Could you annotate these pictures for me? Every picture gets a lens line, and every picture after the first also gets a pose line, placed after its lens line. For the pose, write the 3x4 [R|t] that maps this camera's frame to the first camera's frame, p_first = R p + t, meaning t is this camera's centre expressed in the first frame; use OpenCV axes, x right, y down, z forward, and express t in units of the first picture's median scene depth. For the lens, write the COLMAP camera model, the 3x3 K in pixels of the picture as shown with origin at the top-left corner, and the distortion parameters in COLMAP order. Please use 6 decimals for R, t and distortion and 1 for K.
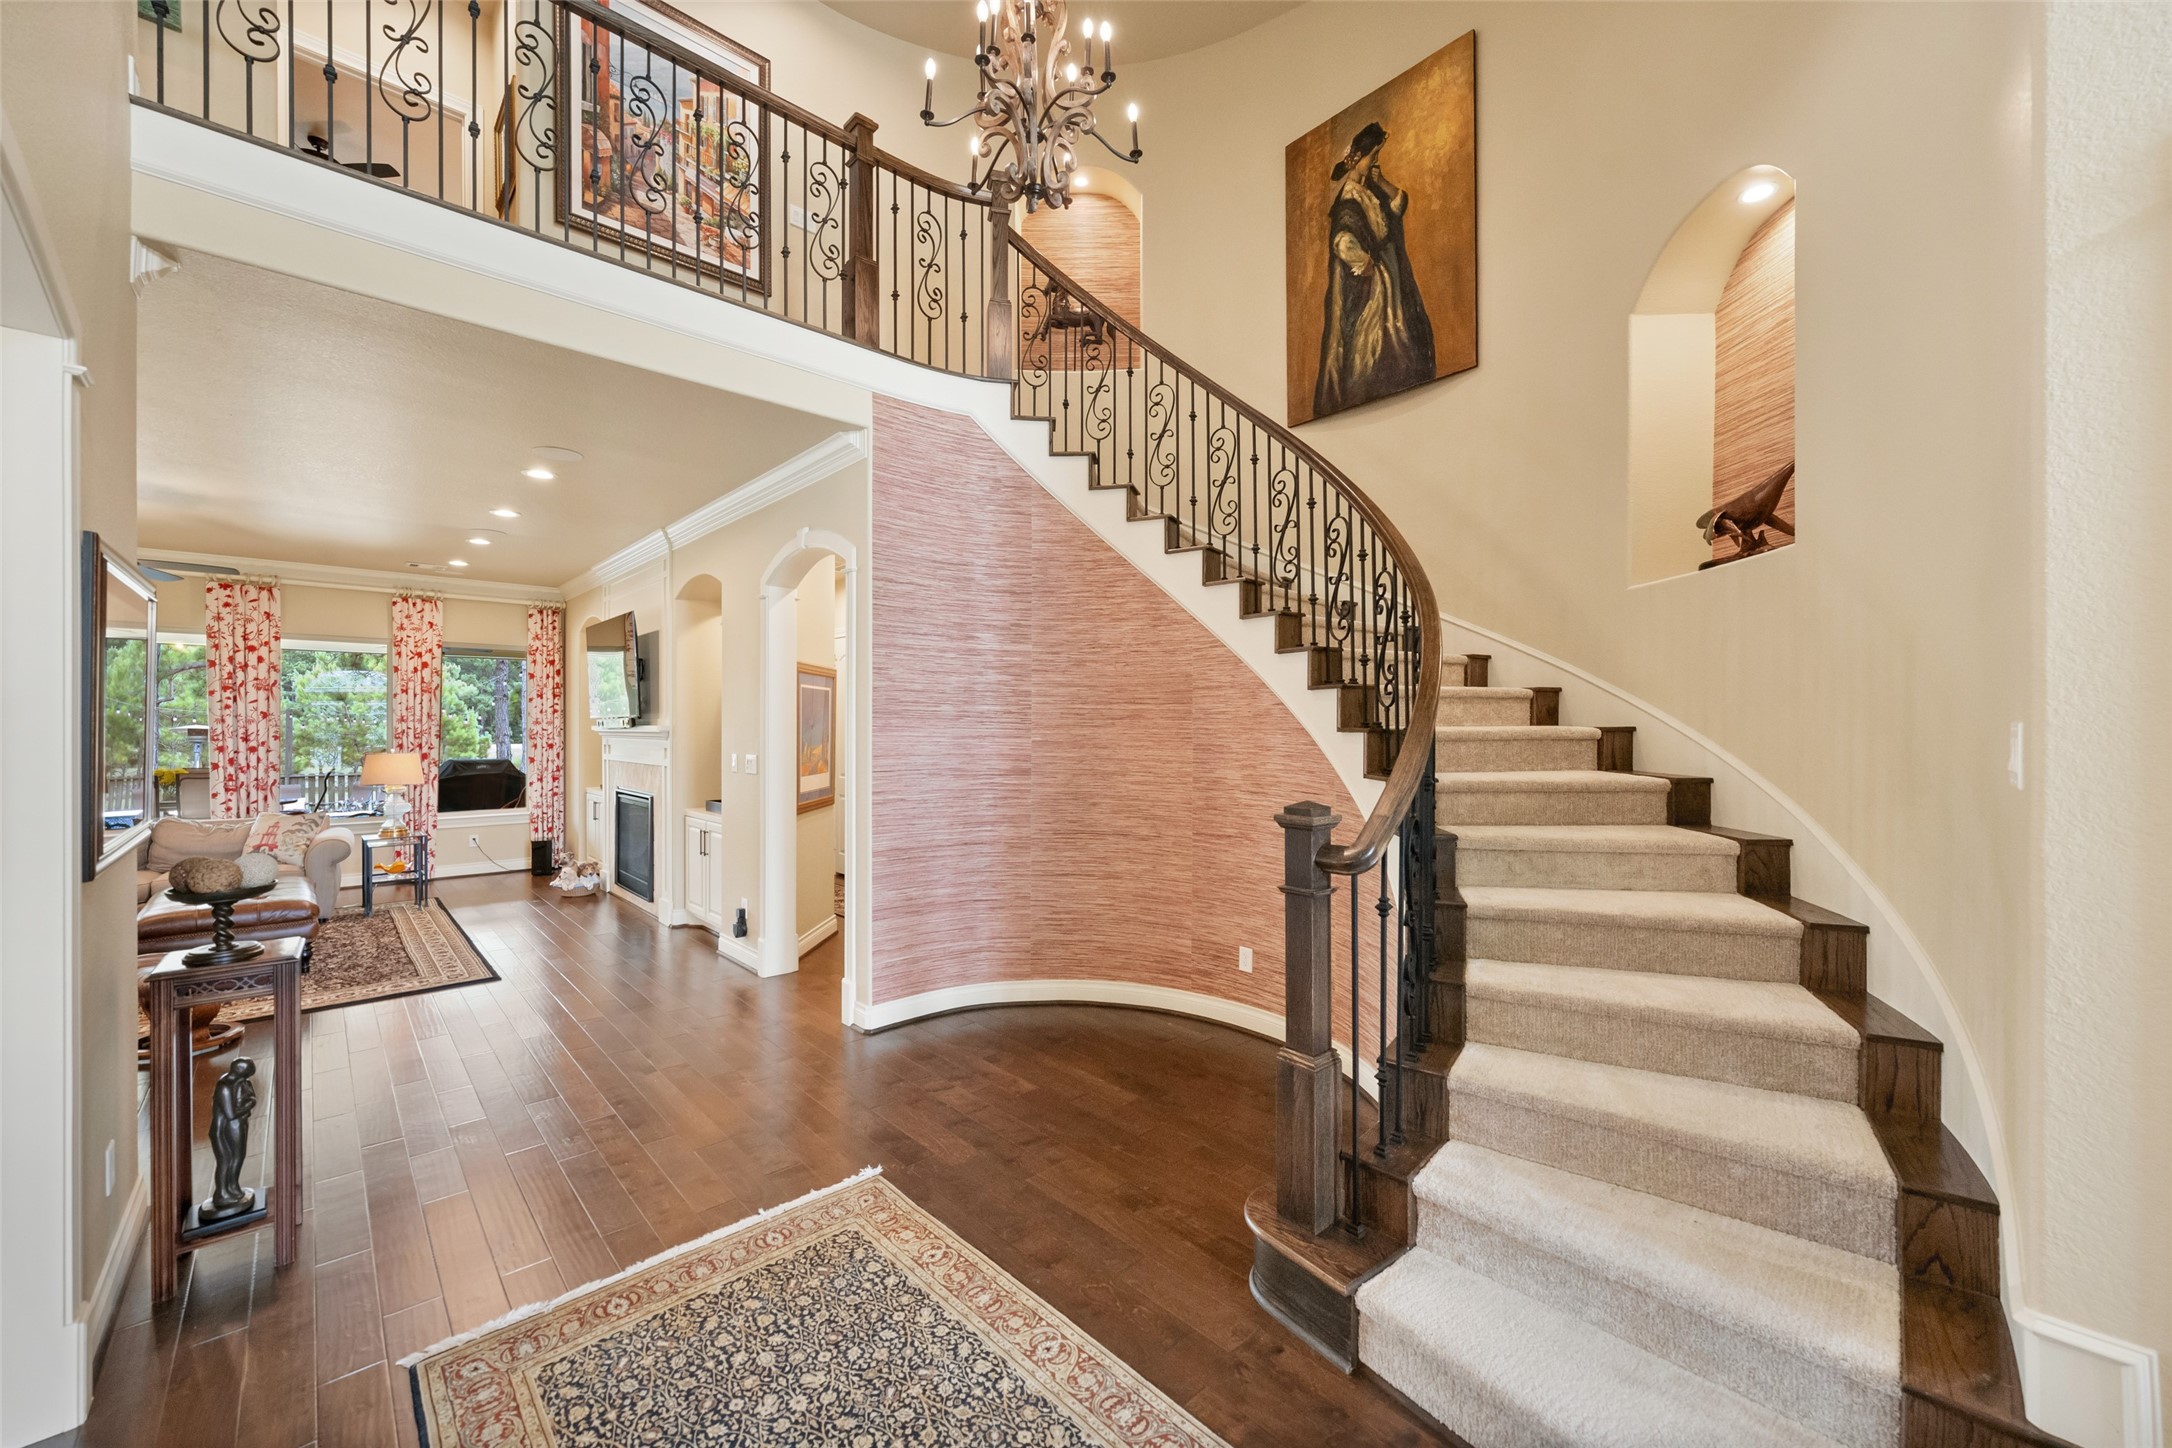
lens RADIAL K [[882.1, 0, 1107.8], [0, 882.1, 730.6], [0, 0, 1]] dist [-0.002398, 0.000574]
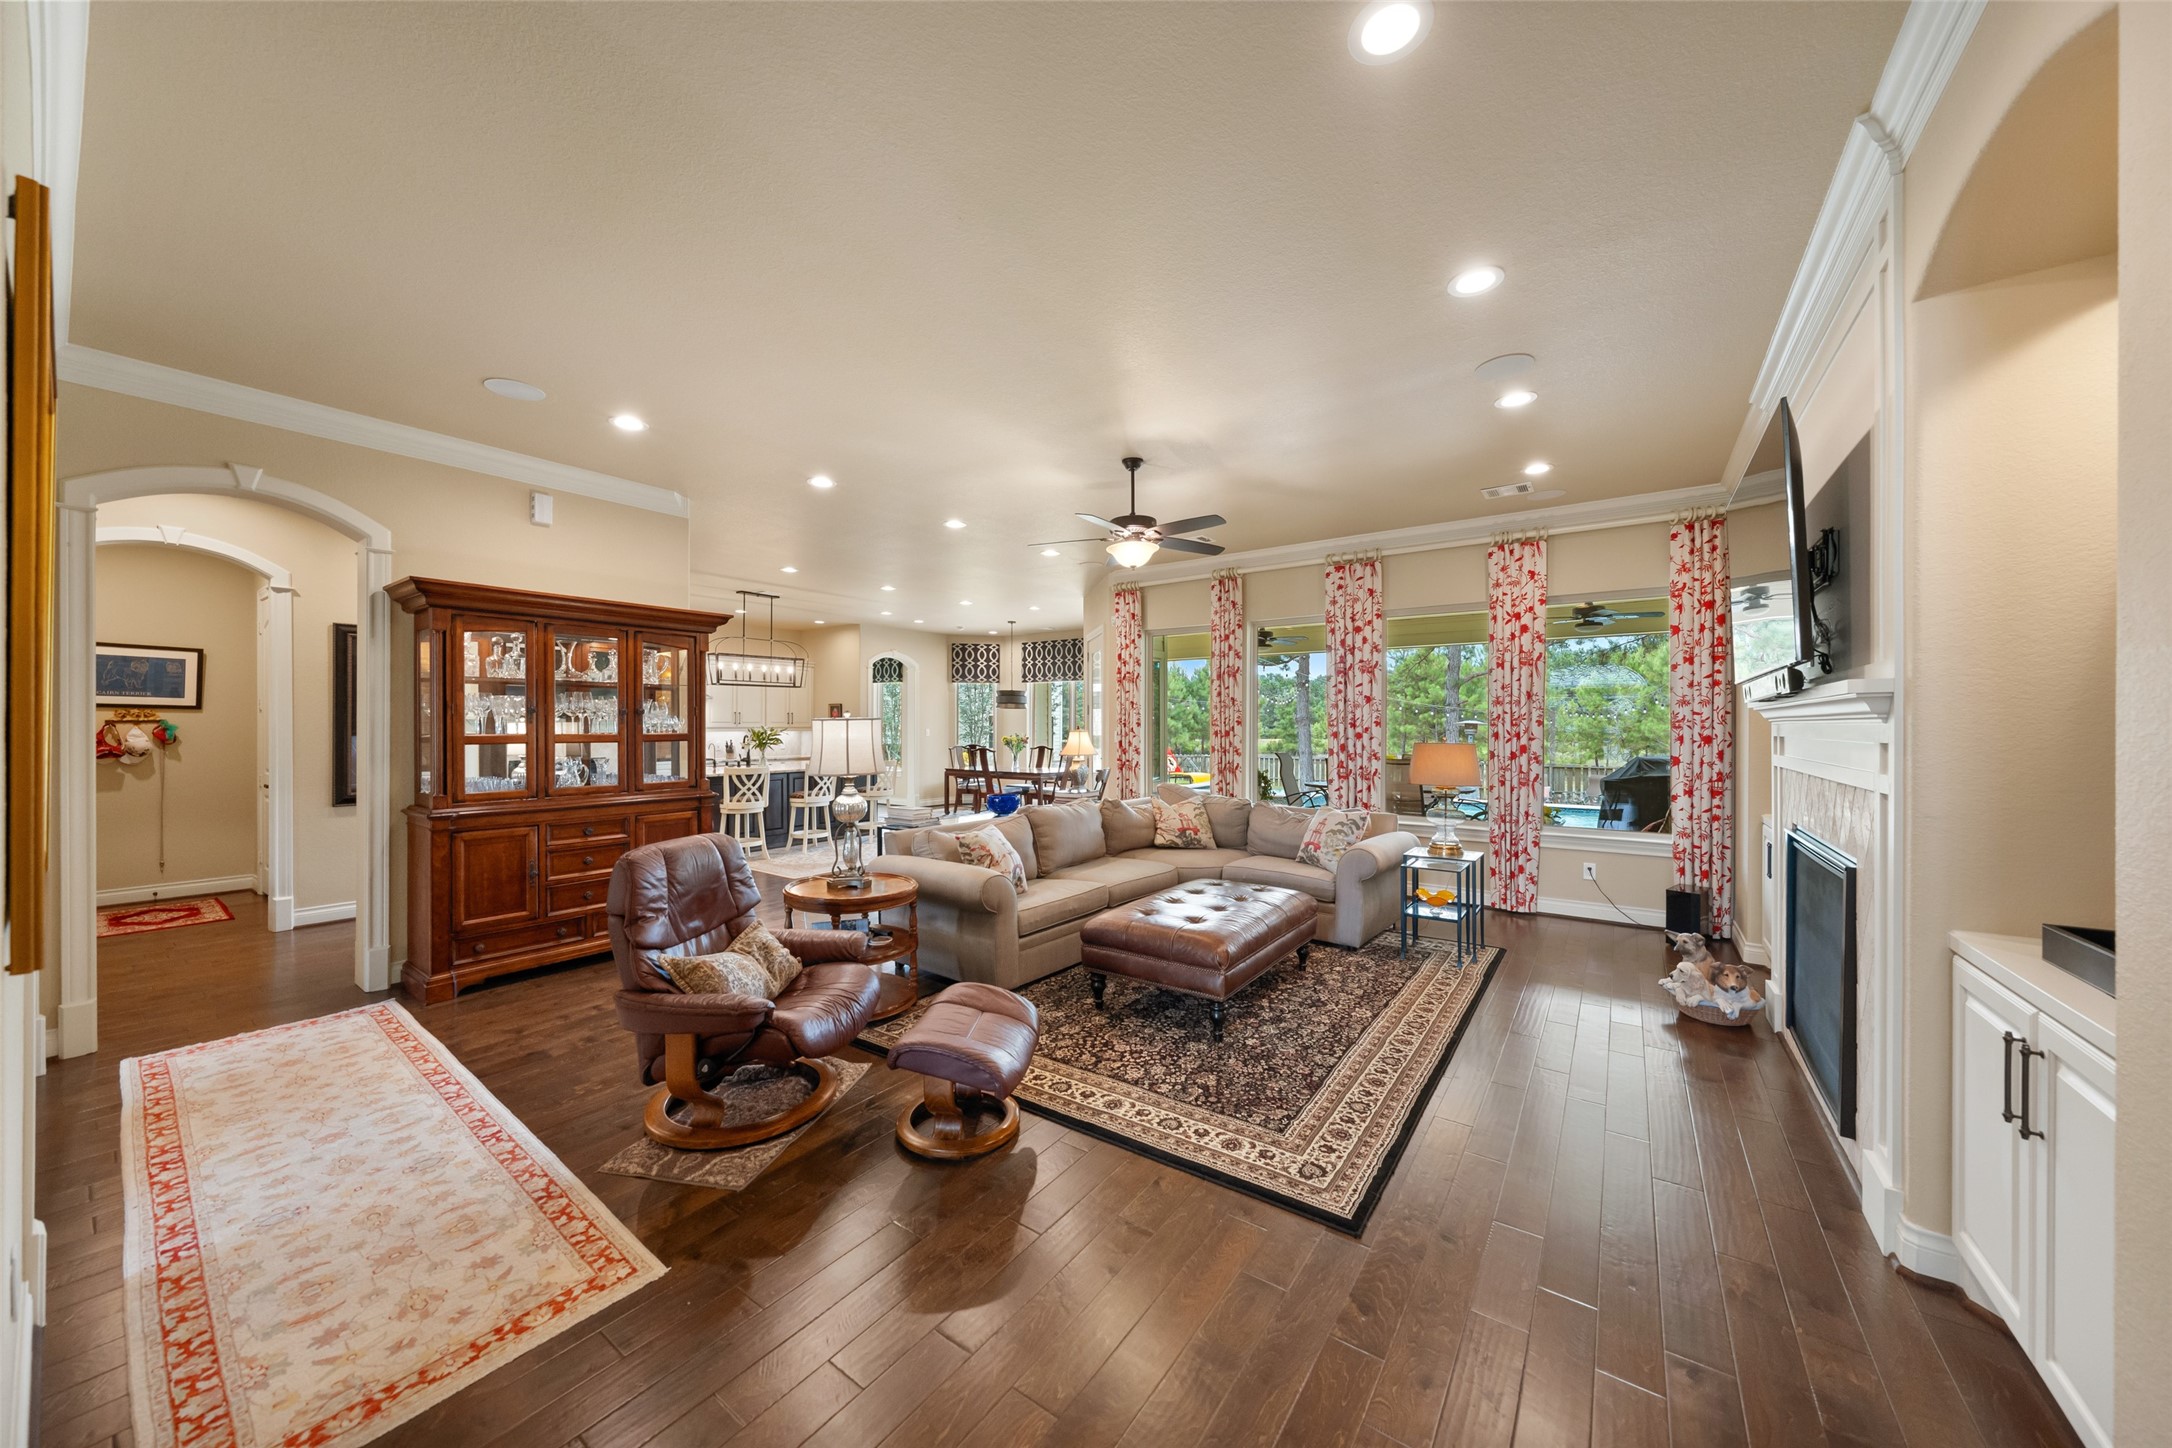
lens RADIAL K [[753.4, 0, 1082.0], [0, 753.4, 719.6], [0, 0, 1]] dist [-0.003933, 0.000564]
pose [[0.192791, -0.008983, -0.981199, -0.216597], [-0.008086, 0.999910, -0.010743, 0.013830], [0.981207, 0.010006, 0.192701, 0.509016]]
